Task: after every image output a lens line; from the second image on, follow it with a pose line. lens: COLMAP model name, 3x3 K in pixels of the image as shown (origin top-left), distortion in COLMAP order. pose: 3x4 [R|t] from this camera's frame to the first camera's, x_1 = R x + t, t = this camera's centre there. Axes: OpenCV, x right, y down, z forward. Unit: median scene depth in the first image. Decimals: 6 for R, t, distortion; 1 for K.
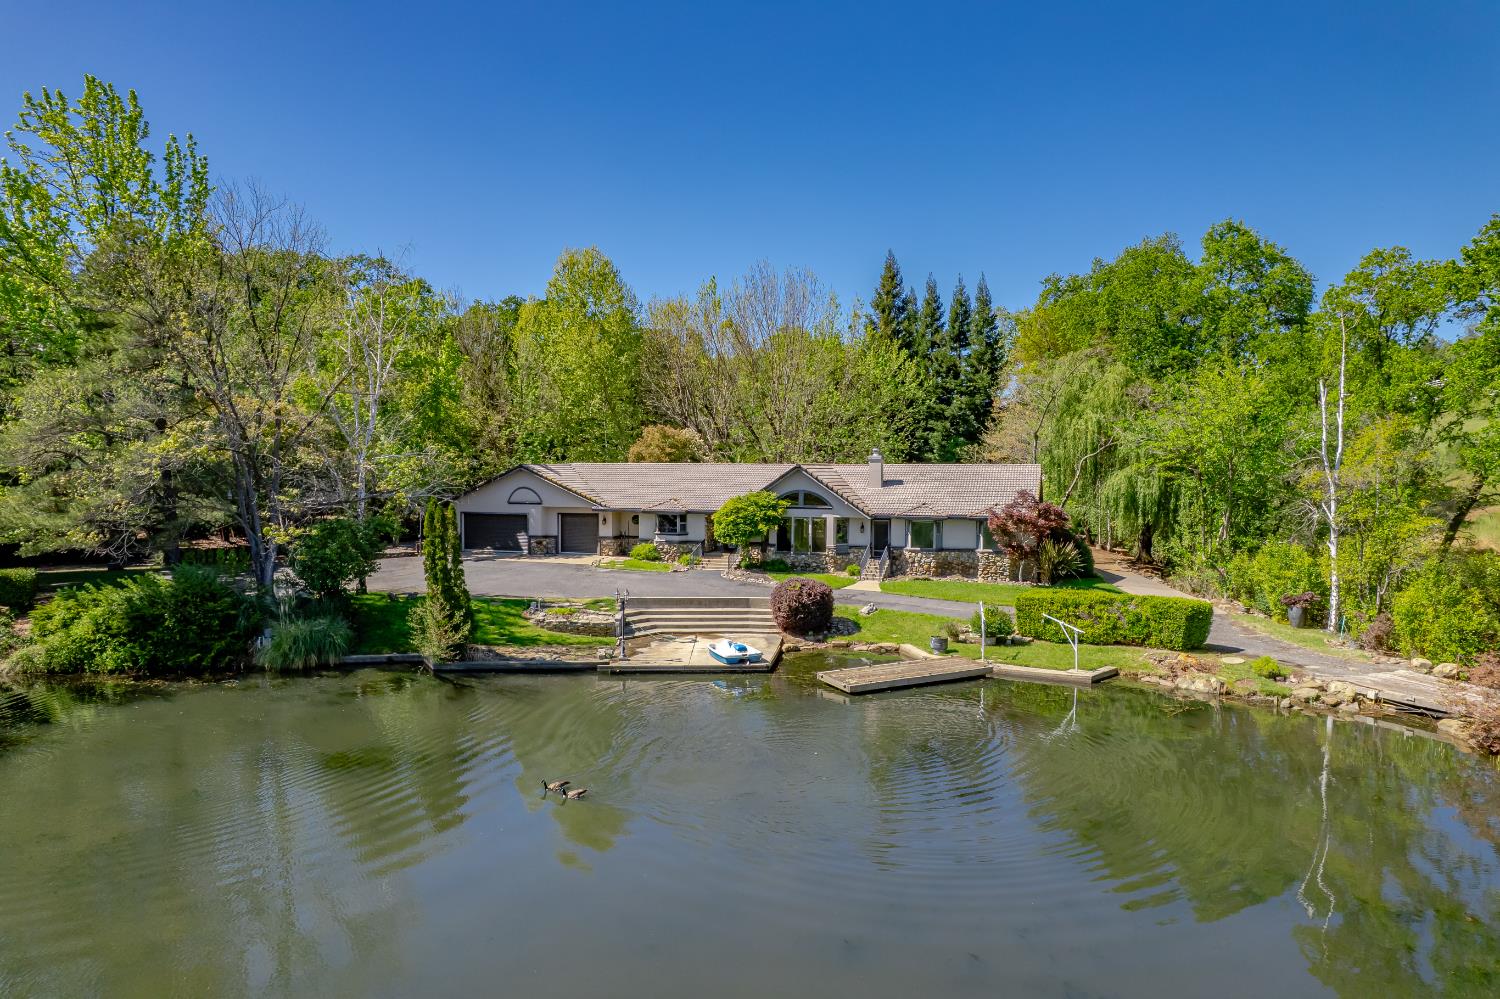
lens RADIAL K [[983.2, 0, 750.0], [0, 983.2, 499.5], [0, 0, 1]] dist [-0.046921, 0.001088]
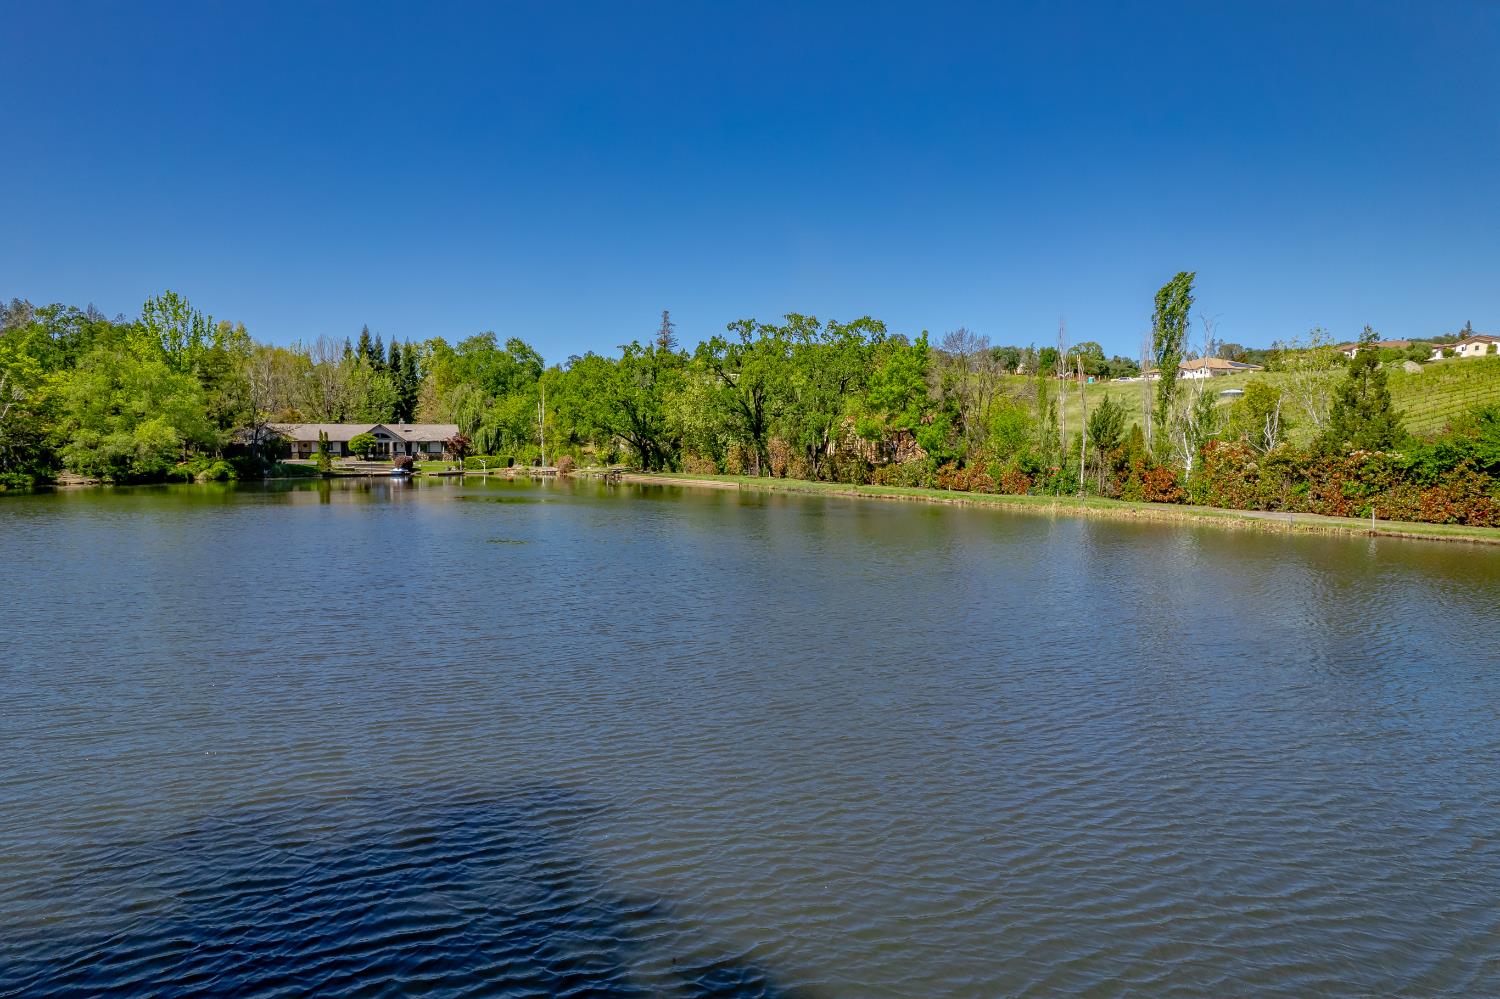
lens RADIAL K [[969.1, 0, 751.1], [0, 969.1, 521.8], [0, 0, 1]] dist [-0.078107, 0.068823]
pose [[0.768526, -0.051676, 0.637729, -0.847975], [0.019712, 0.998172, 0.057129, 0.103000], [-0.639515, -0.031334, 0.768140, -1.721716]]
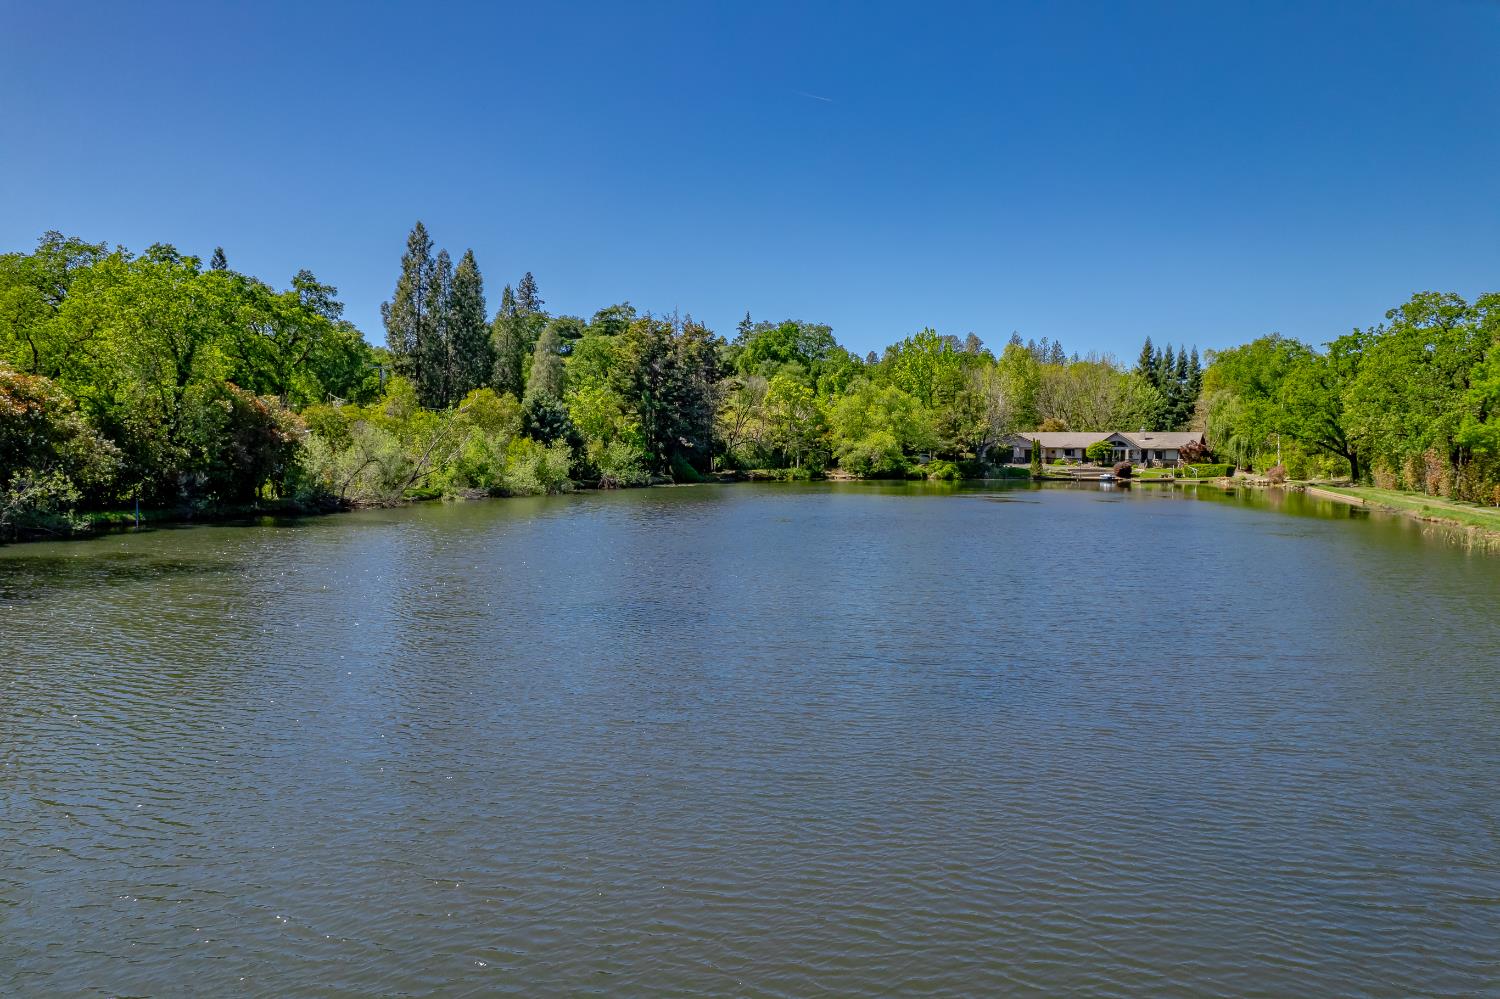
lens RADIAL K [[983.2, 0, 750.0], [0, 983.2, 499.5], [0, 0, 1]] dist [-0.046921, 0.001088]
pose [[0.972527, 0.015132, -0.232299, -0.319876], [-0.010889, 0.999750, 0.019540, 0.116306], [0.232537, -0.016474, 0.972448, -2.026214]]
